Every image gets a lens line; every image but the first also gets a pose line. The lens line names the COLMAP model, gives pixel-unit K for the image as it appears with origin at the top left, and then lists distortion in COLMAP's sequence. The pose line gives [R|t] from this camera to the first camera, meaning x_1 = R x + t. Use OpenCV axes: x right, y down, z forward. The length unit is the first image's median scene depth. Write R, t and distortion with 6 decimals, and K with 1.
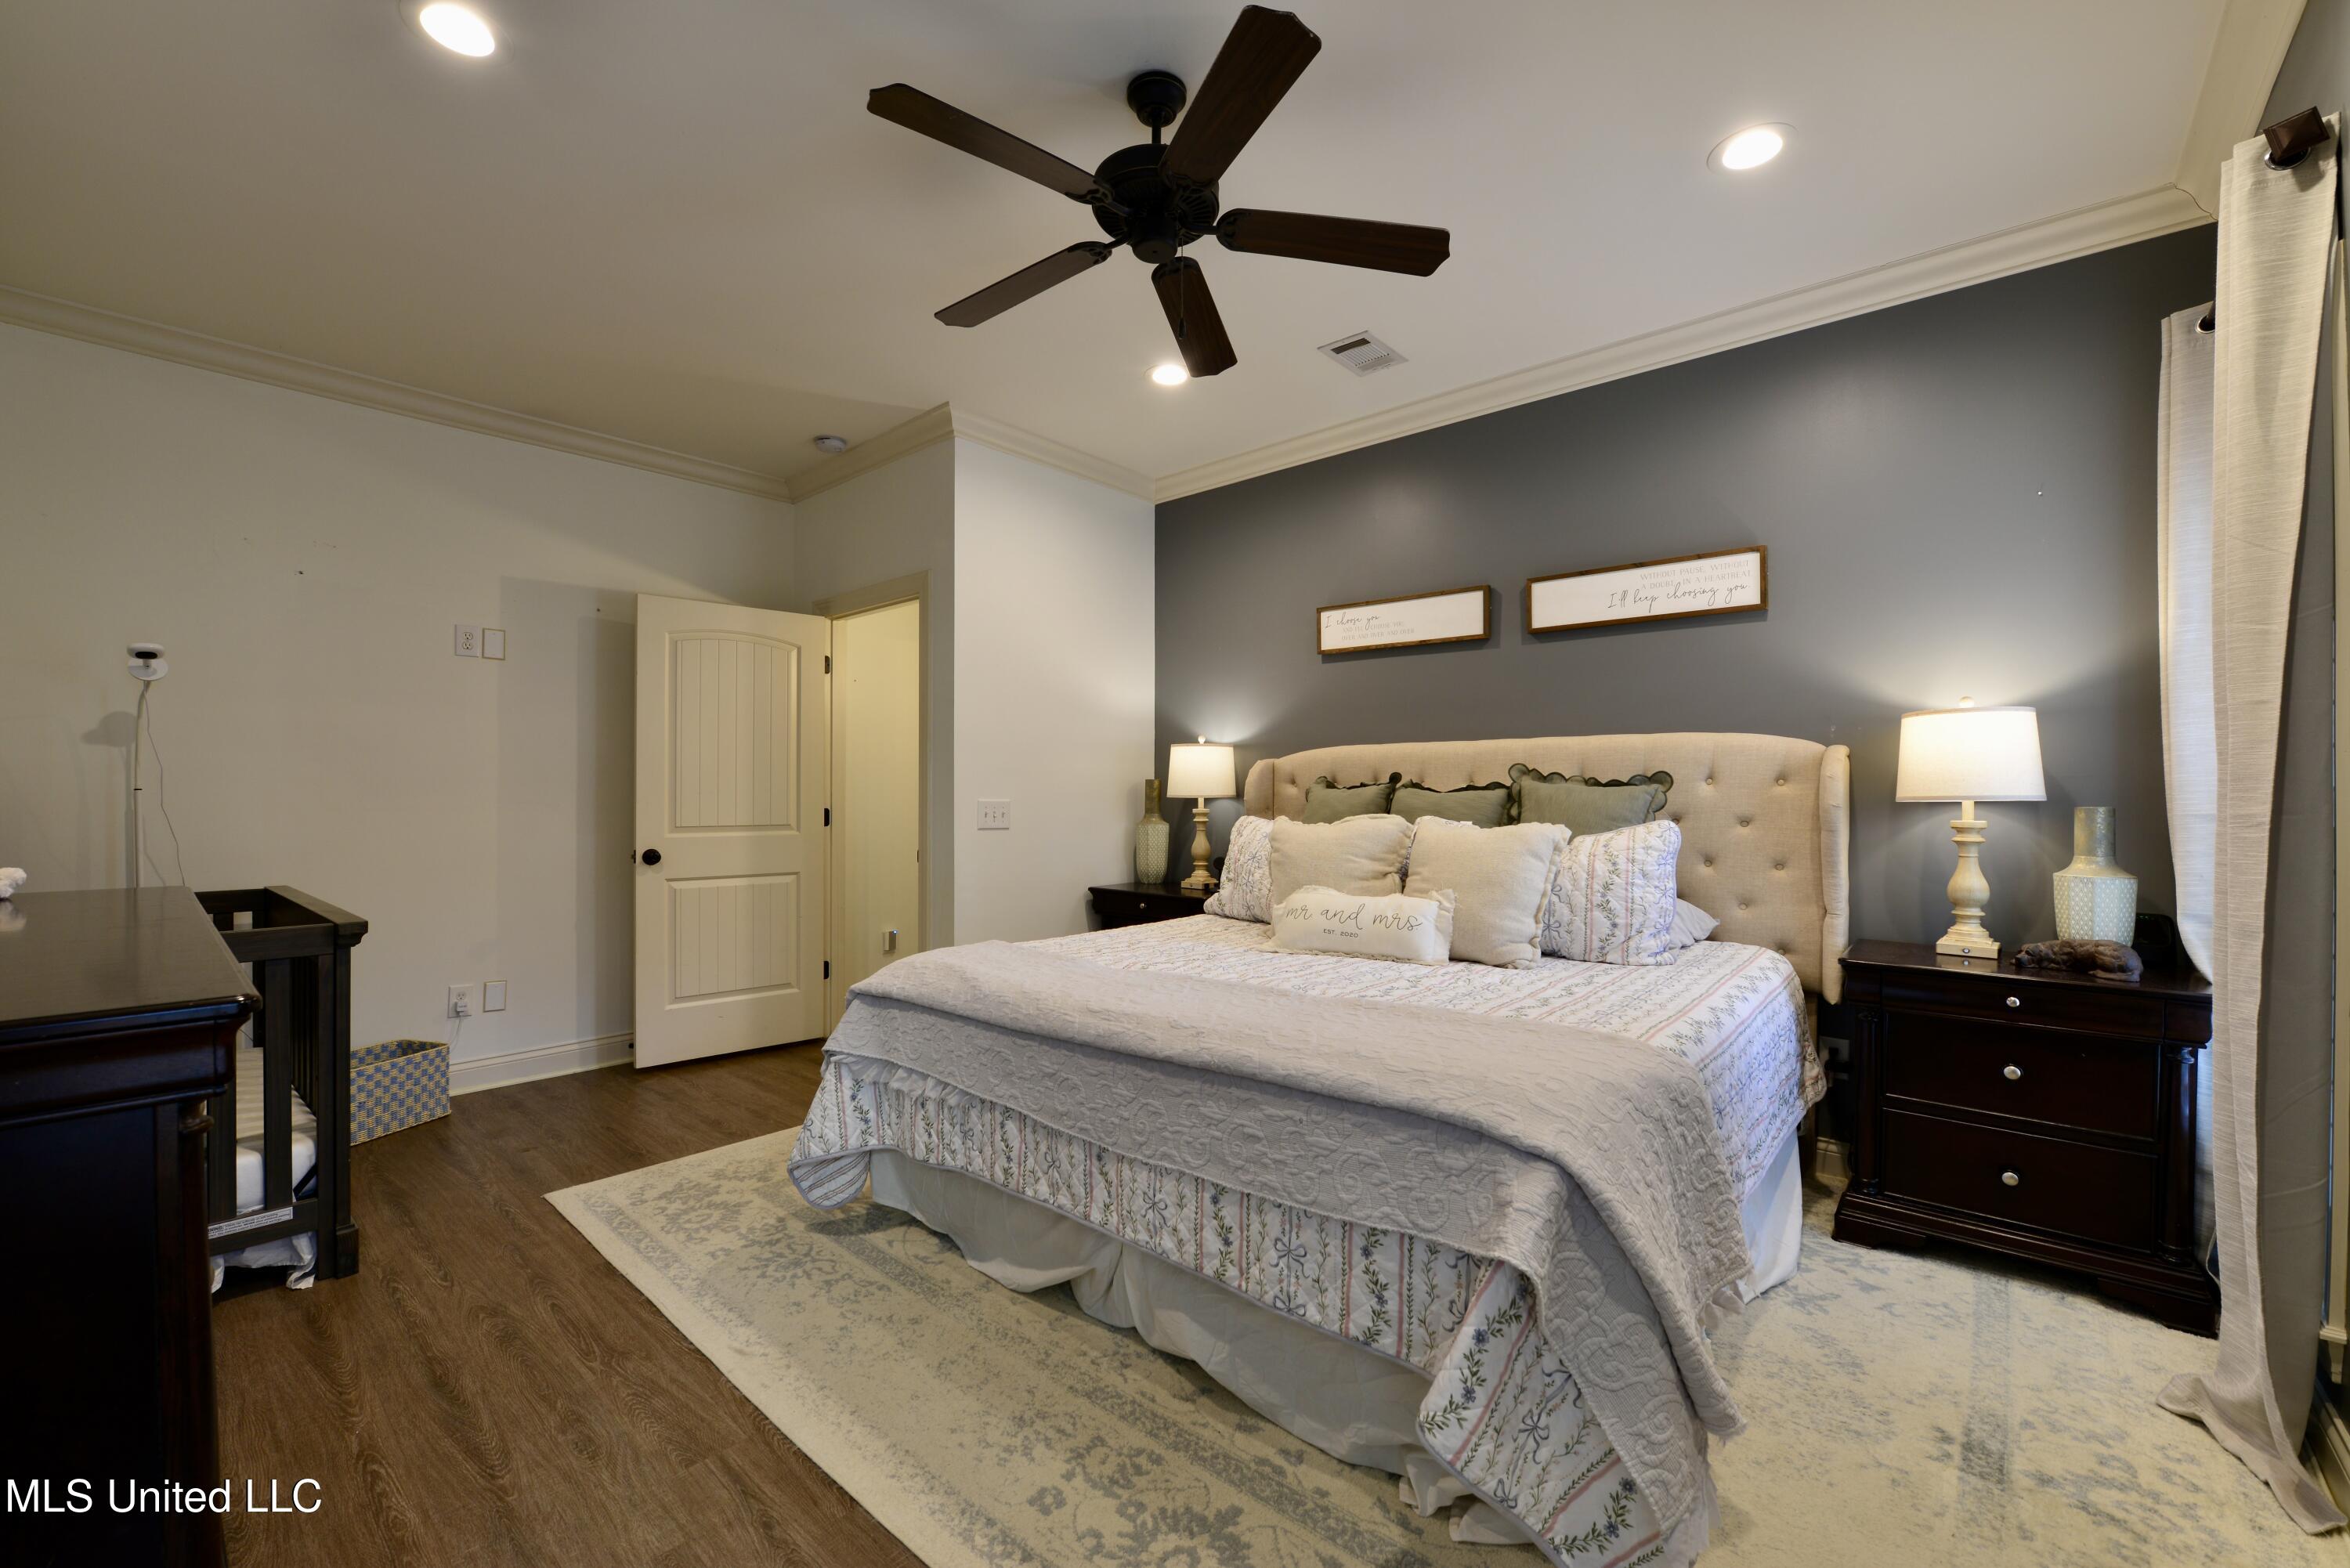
lens RADIAL K [[937.7, 0, 1180.0], [0, 937.7, 791.6], [0, 0, 1]] dist [-0.019434, -0.000969]
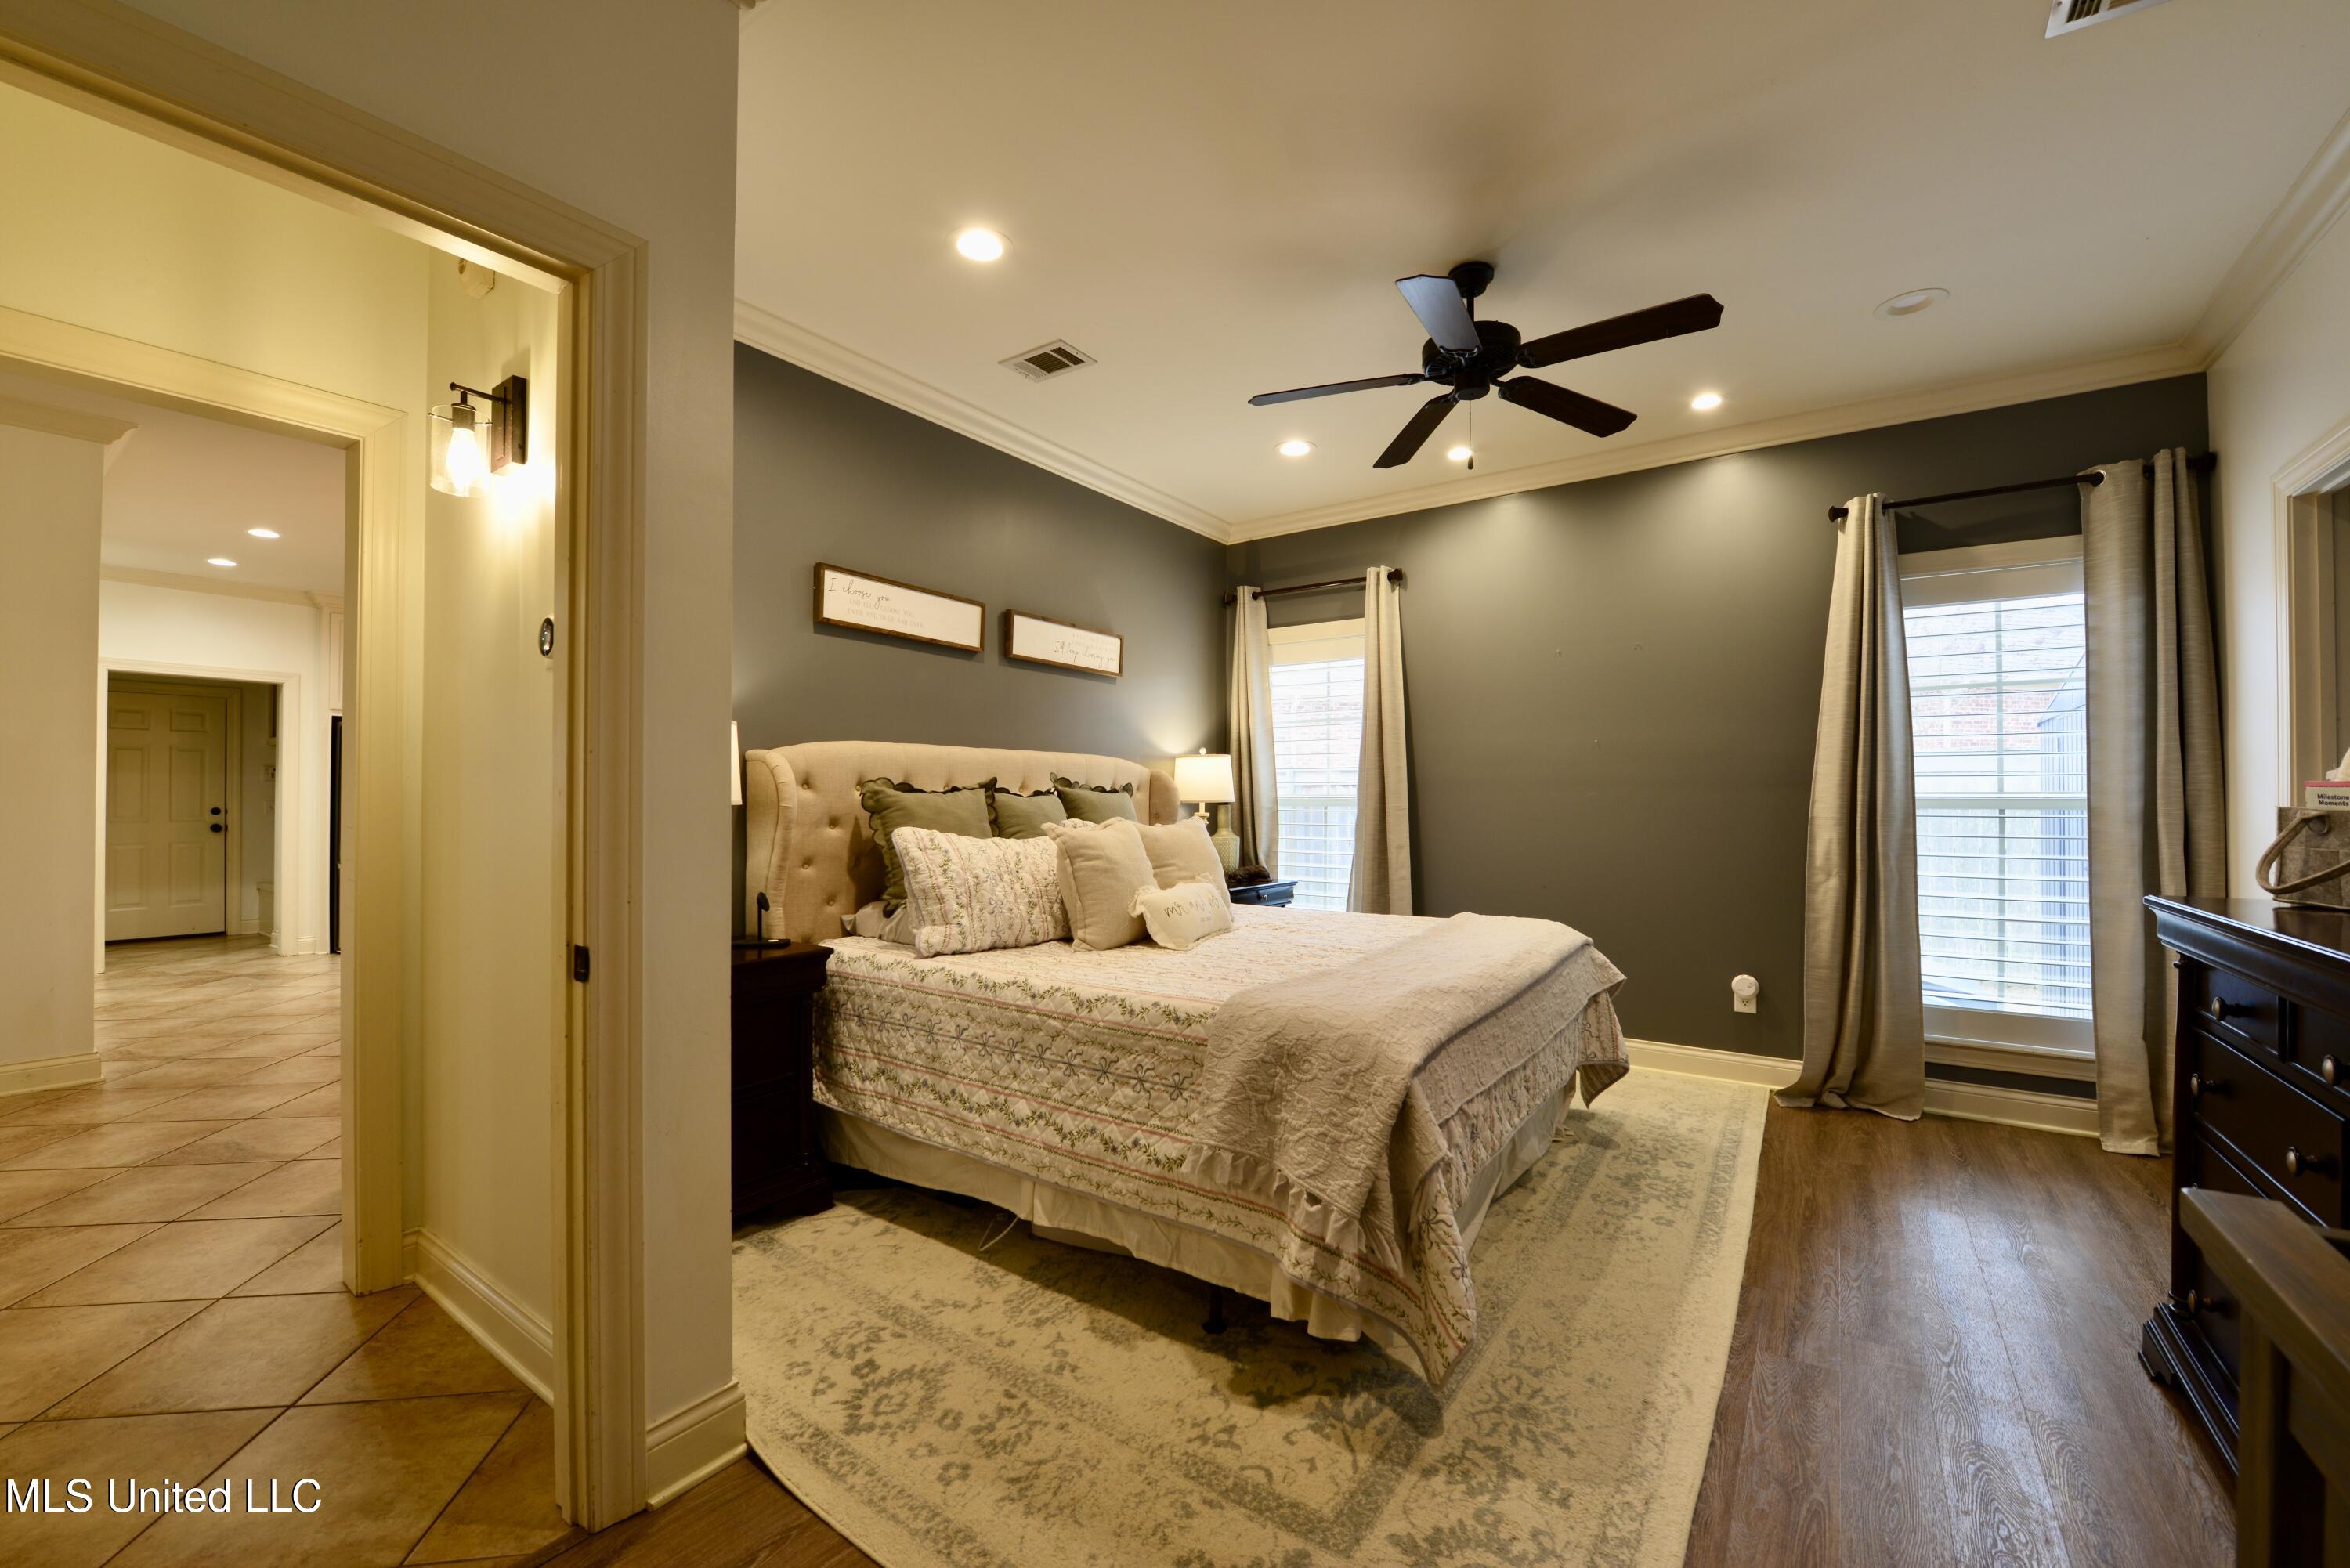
lens RADIAL K [[937.7, 0, 1170.6], [0, 937.7, 787.6], [0, 0, 1]] dist [-0.019434, -0.000969]
pose [[-0.098297, 0.011930, 0.995086, -0.994578], [-0.000081, 0.999928, -0.011996, 0.003020], [-0.995157, -0.001260, -0.098289, 1.179449]]
